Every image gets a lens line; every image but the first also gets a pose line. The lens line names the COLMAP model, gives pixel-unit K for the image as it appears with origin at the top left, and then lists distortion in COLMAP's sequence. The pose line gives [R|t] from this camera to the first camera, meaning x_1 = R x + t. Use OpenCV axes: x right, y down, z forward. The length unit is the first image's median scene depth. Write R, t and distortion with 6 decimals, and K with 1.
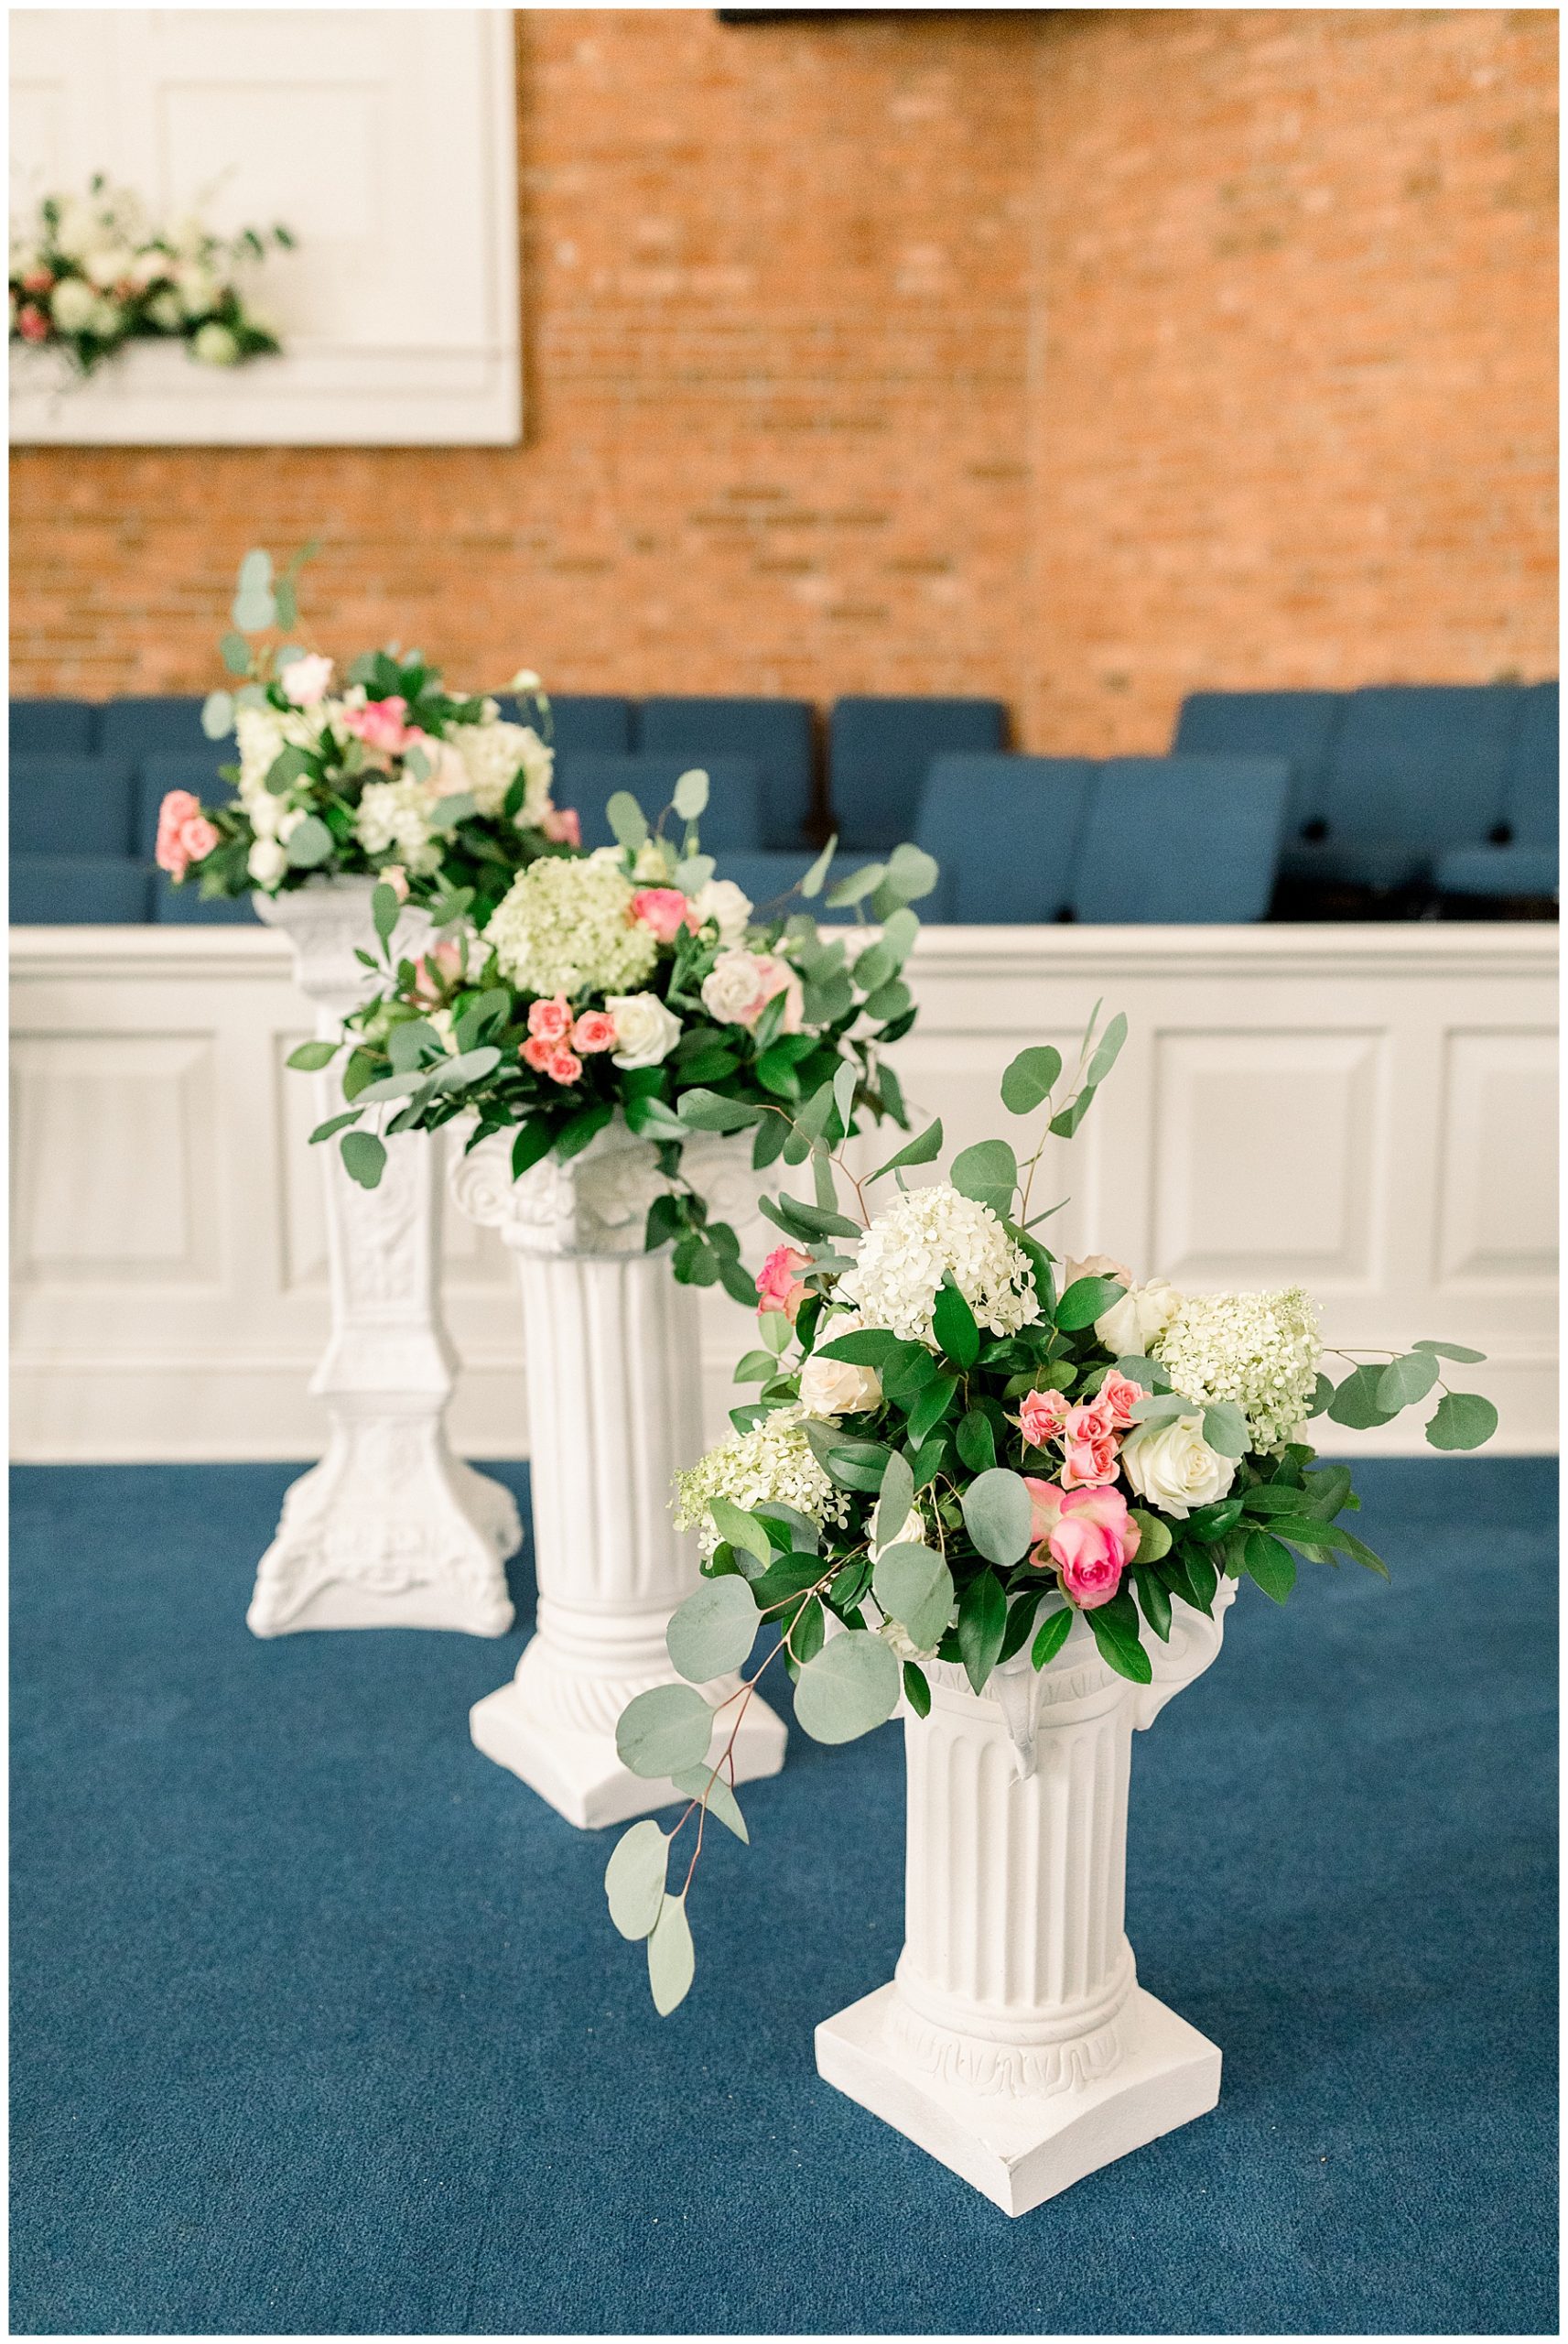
lens RADIAL K [[2262.3, 0, 784.0], [0, 2262.3, 1172.0], [0, 0, 1]] dist [-0.005104, -0.003585]
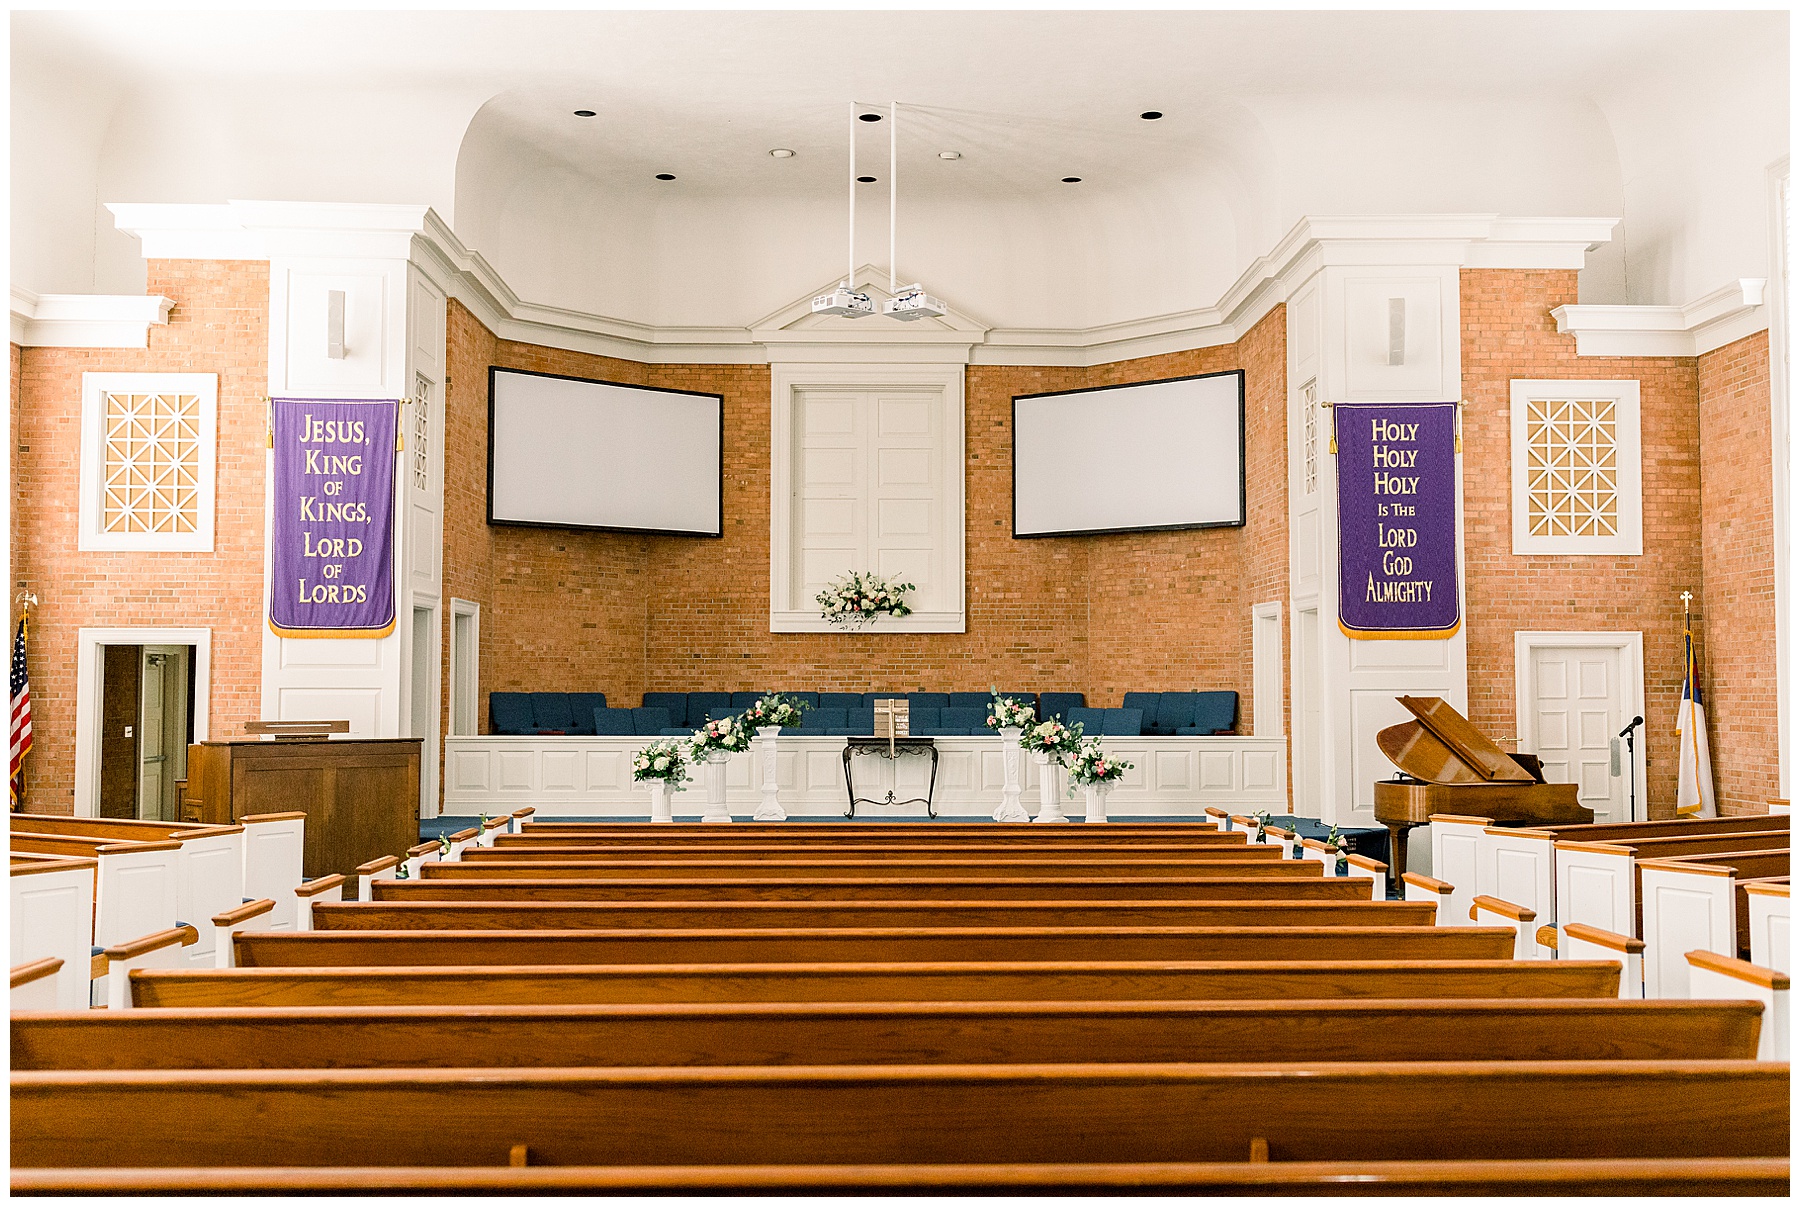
lens RADIAL K [[1737.6, 0, 900.0], [0, 1737.6, 603.5], [0, 0, 1]] dist [-0.005104, -0.003585]
pose [[0.999972, 0.001166, 0.007340, -0.272240], [0.000546, 0.973422, -0.229017, 0.373660], [-0.007412, 0.229015, 0.973395, -2.221012]]
